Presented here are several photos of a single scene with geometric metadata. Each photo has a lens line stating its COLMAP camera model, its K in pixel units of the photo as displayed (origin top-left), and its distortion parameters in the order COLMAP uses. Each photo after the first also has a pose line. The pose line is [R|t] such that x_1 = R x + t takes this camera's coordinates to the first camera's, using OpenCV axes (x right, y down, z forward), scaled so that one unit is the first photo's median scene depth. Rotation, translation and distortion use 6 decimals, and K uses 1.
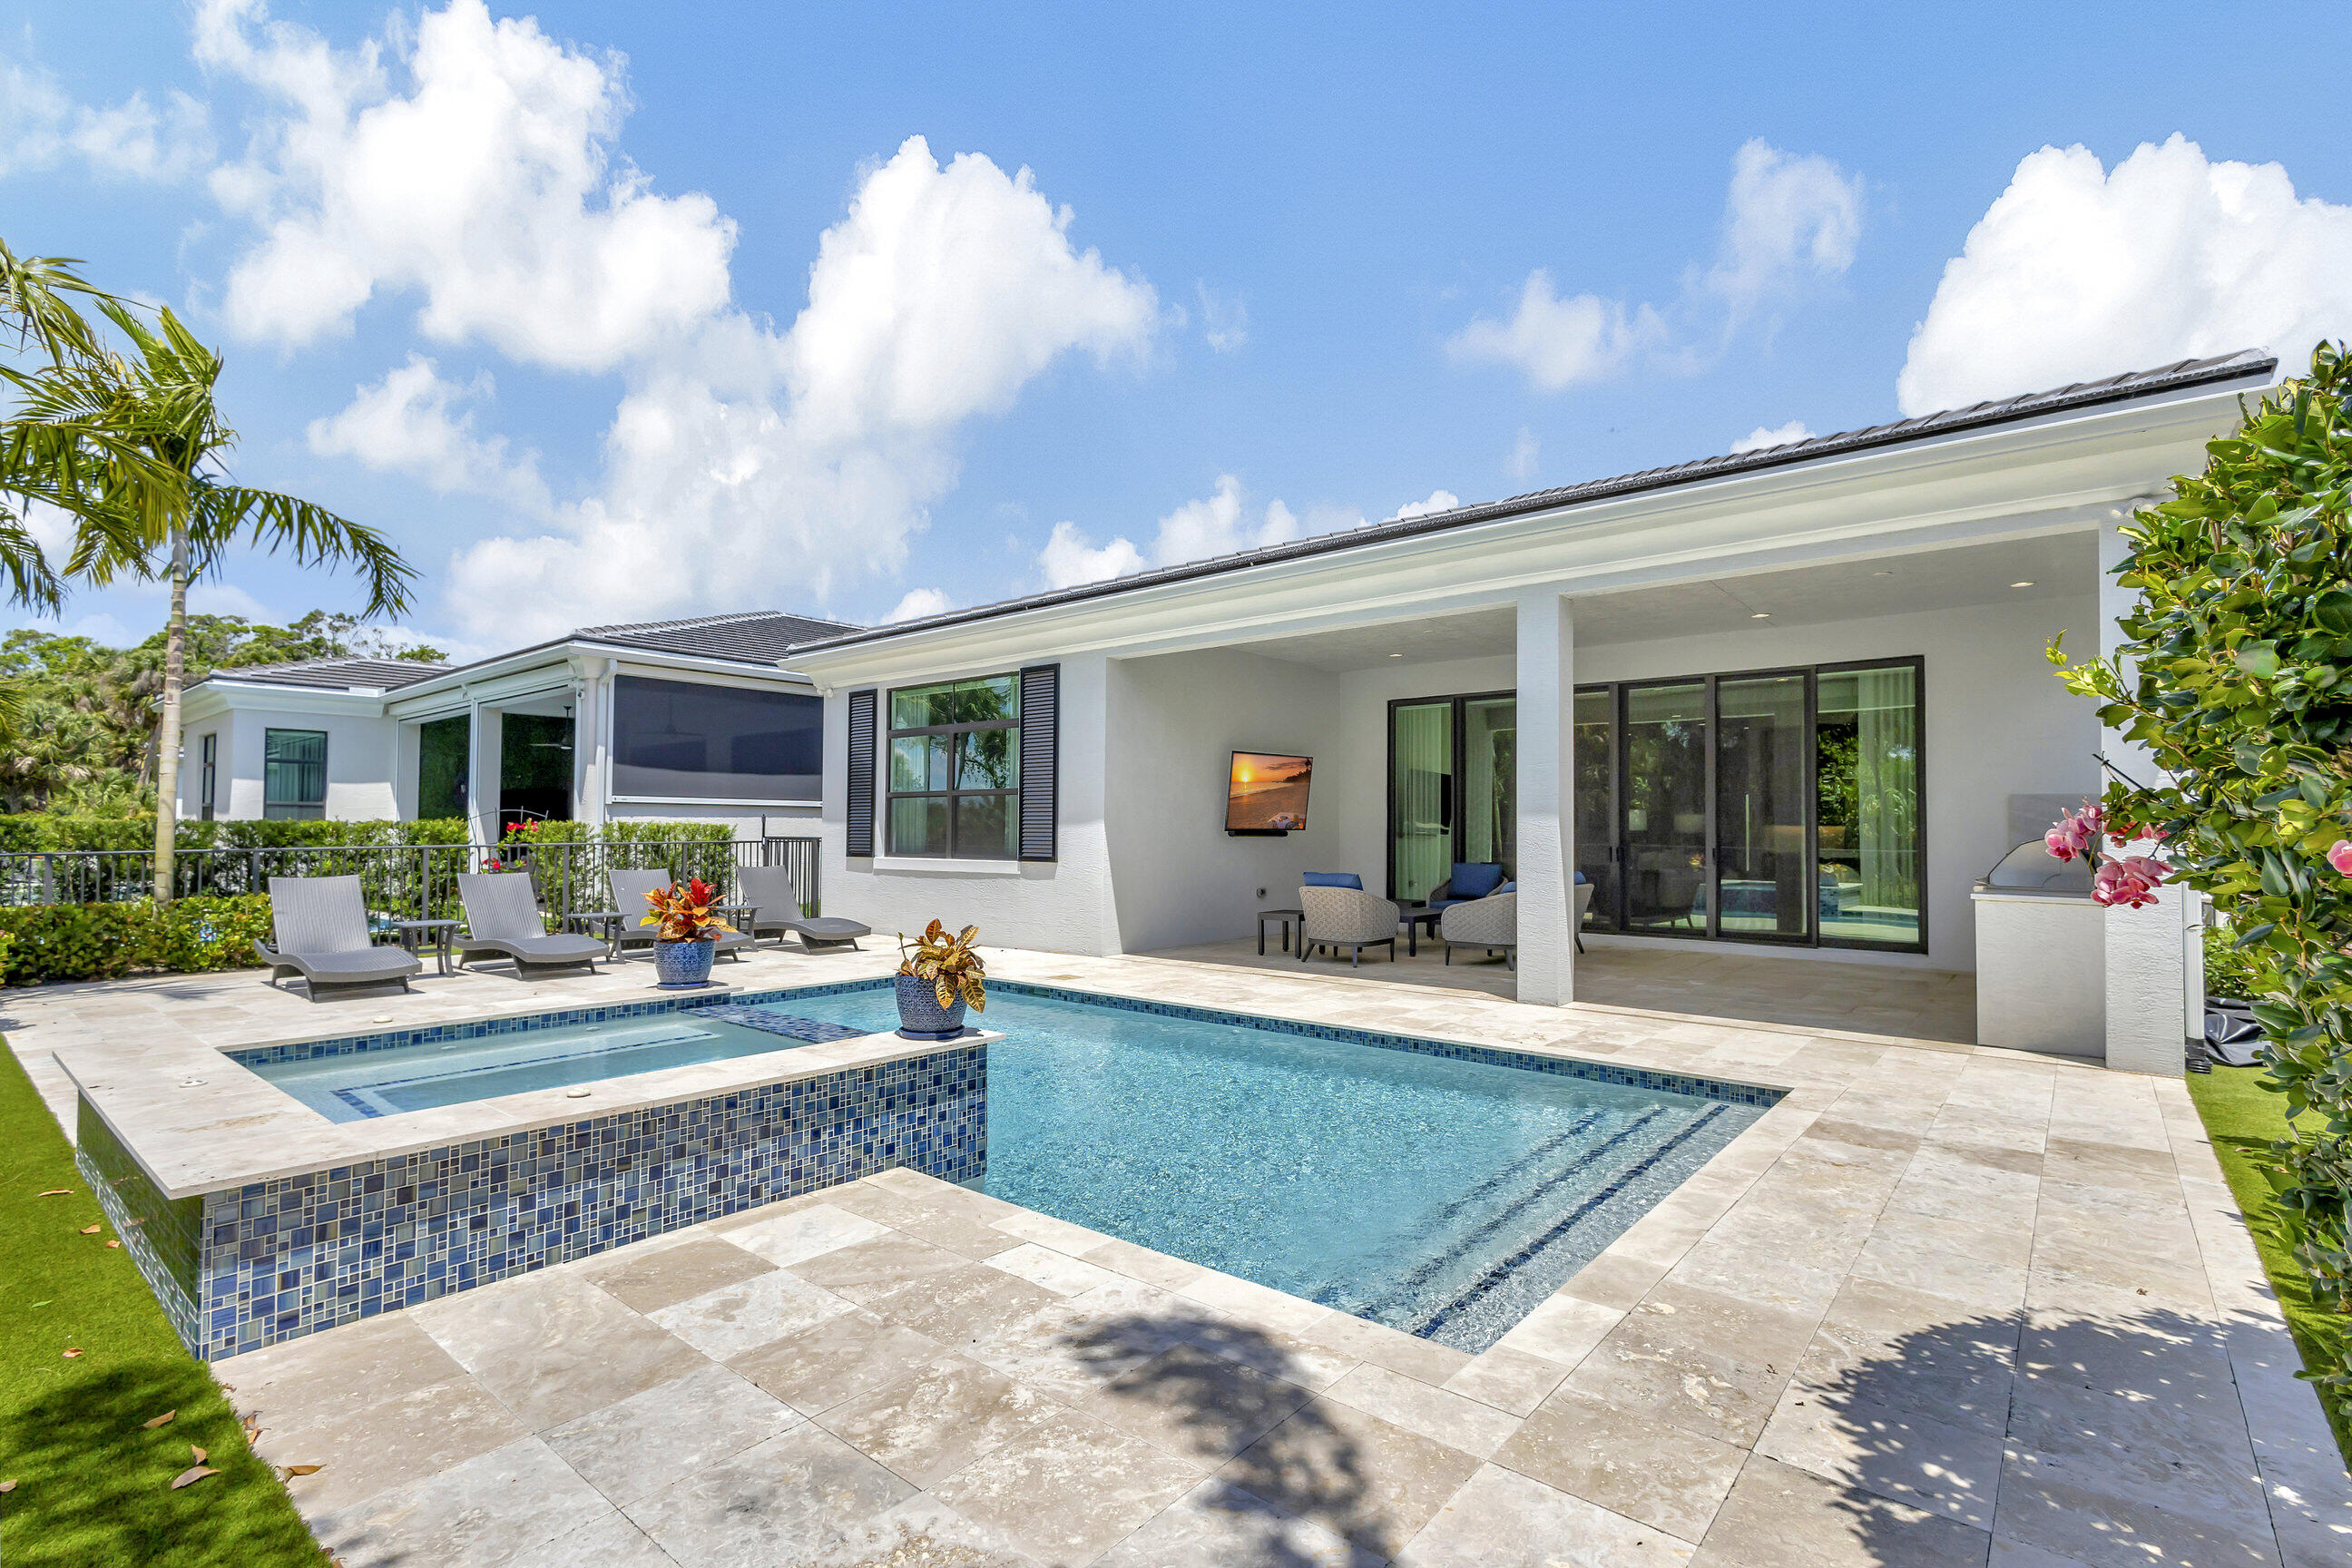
lens RADIAL K [[1100.9, 0, 1172.7], [0, 1100.9, 793.4], [0, 0, 1]] dist [0.016936, -0.000363]
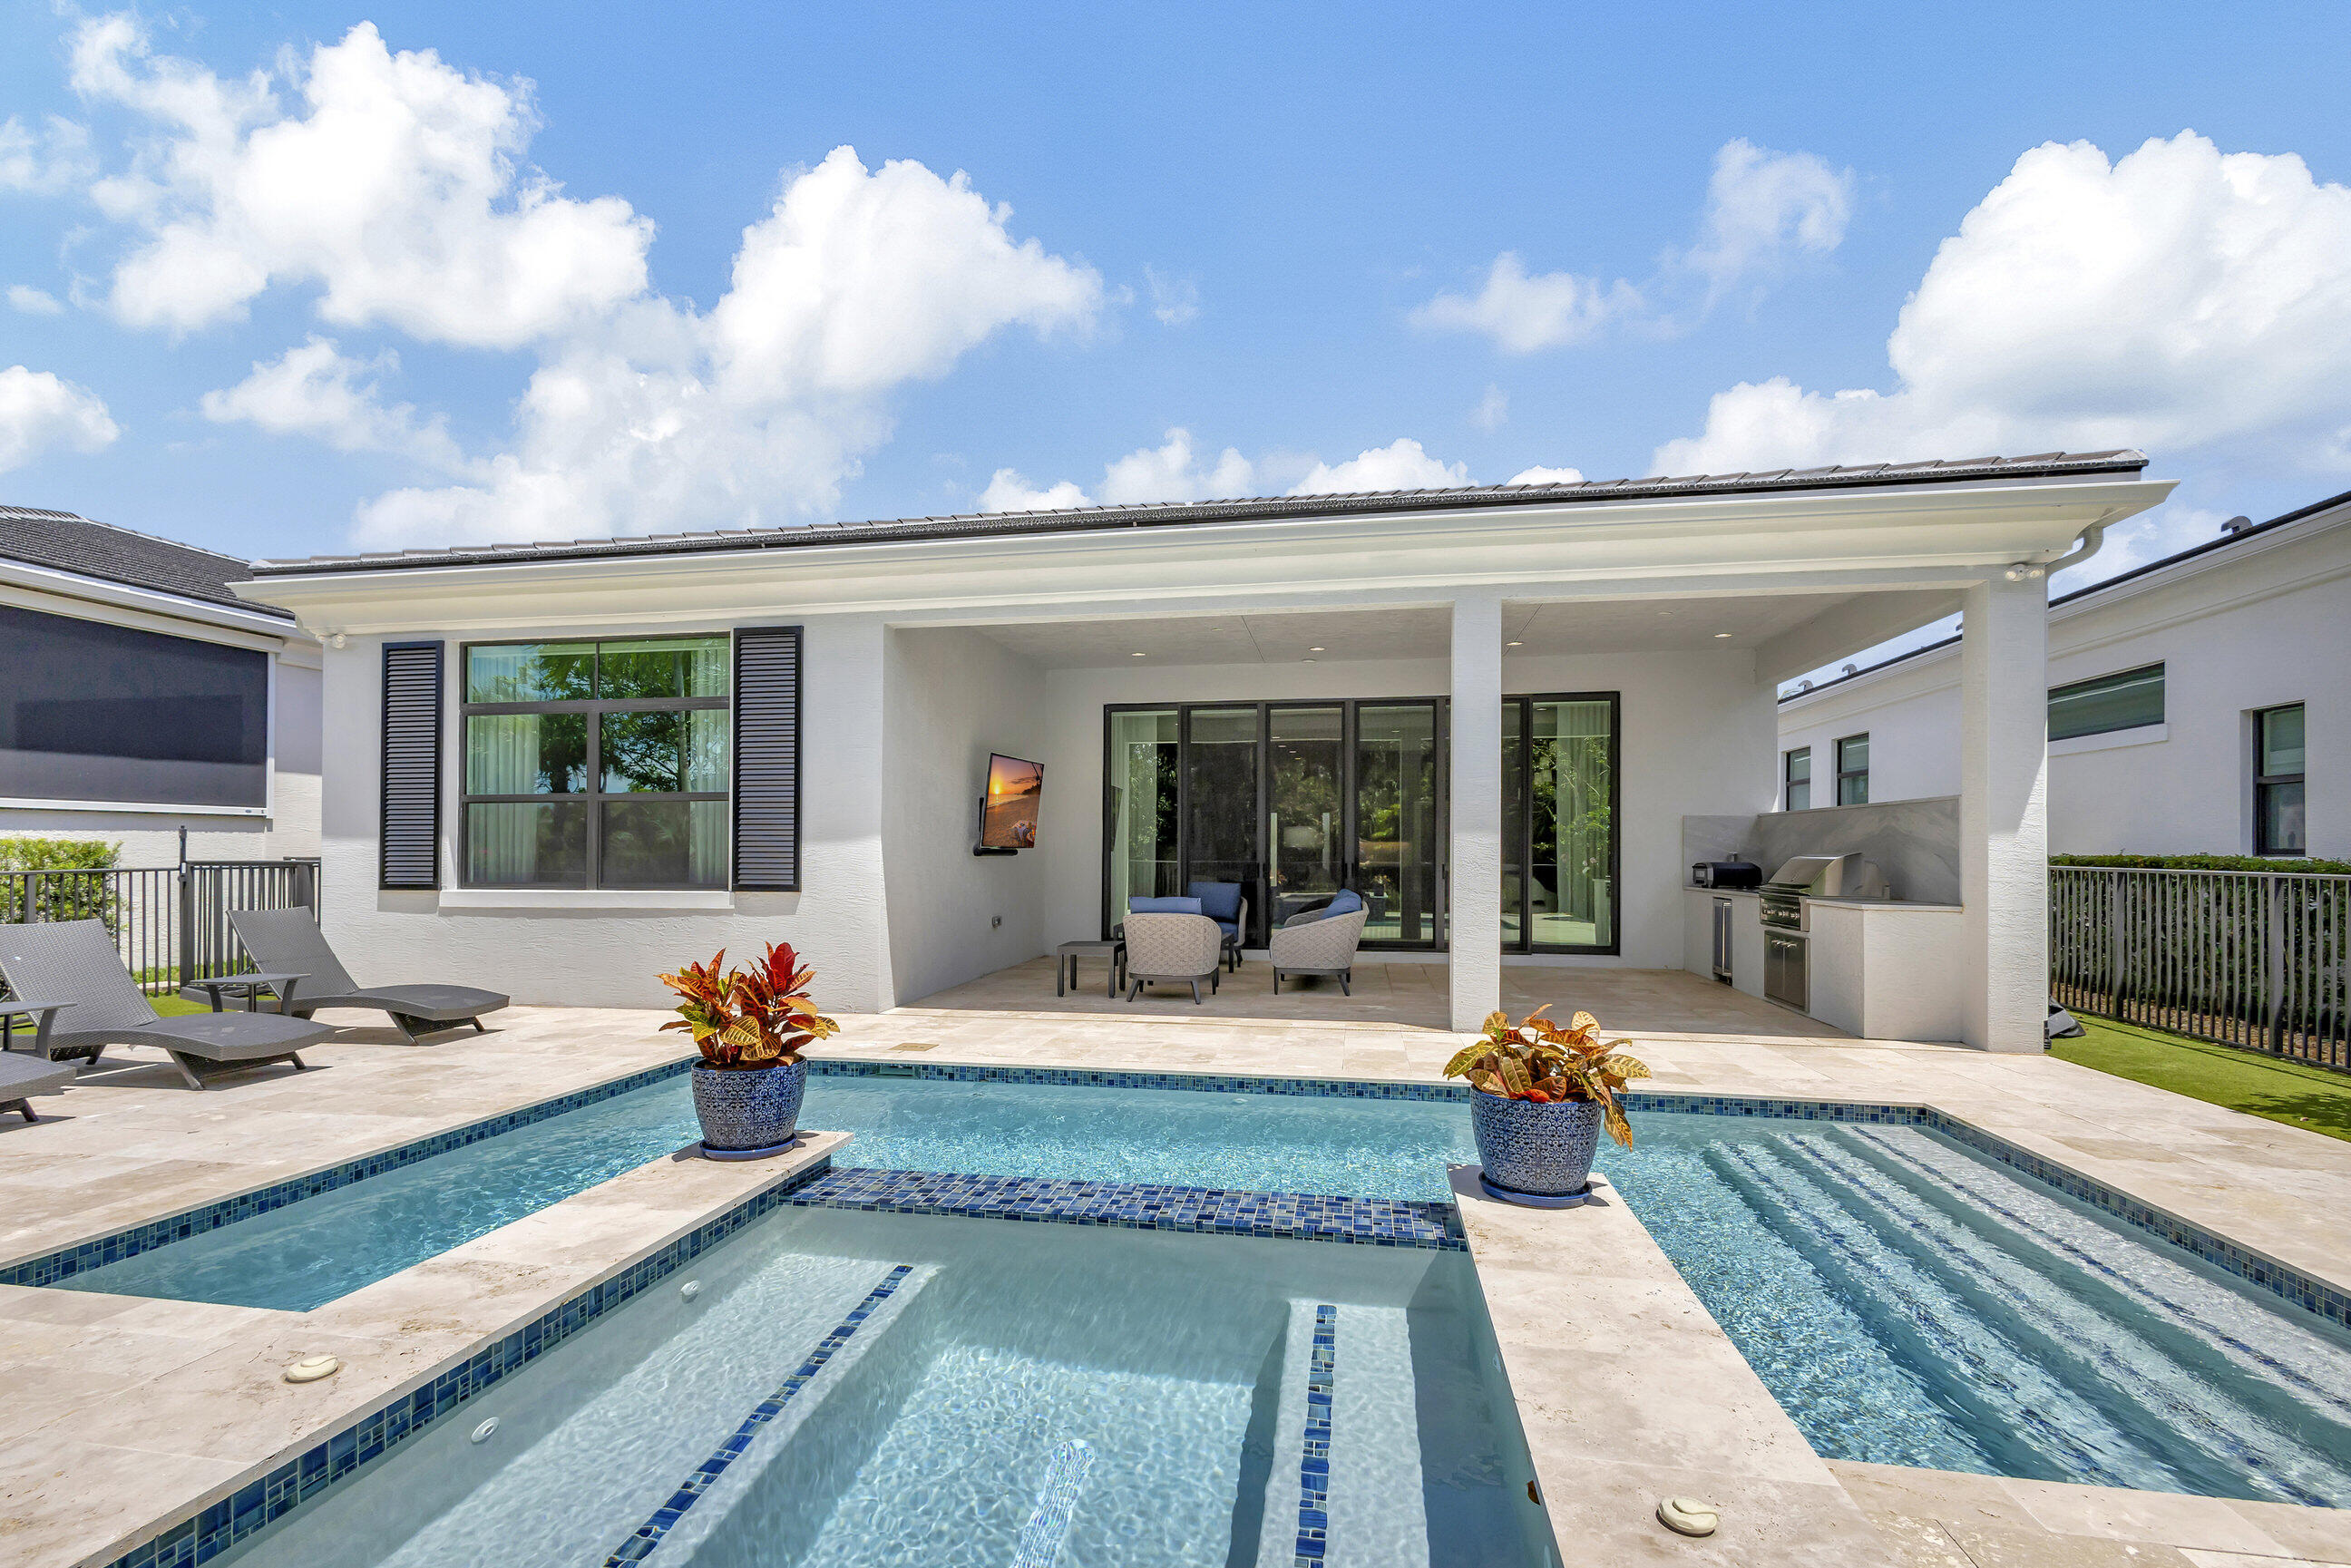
lens RADIAL K [[1110.1, 0, 1171.6], [0, 1110.1, 830.0], [0, 0, 1]] dist [0.013655, -0.000468]
pose [[0.869143, 0.004701, 0.494538, -0.261420], [-0.013765, 0.999797, 0.014687, 0.005625], [-0.494369, -0.019573, 0.869032, 0.219526]]
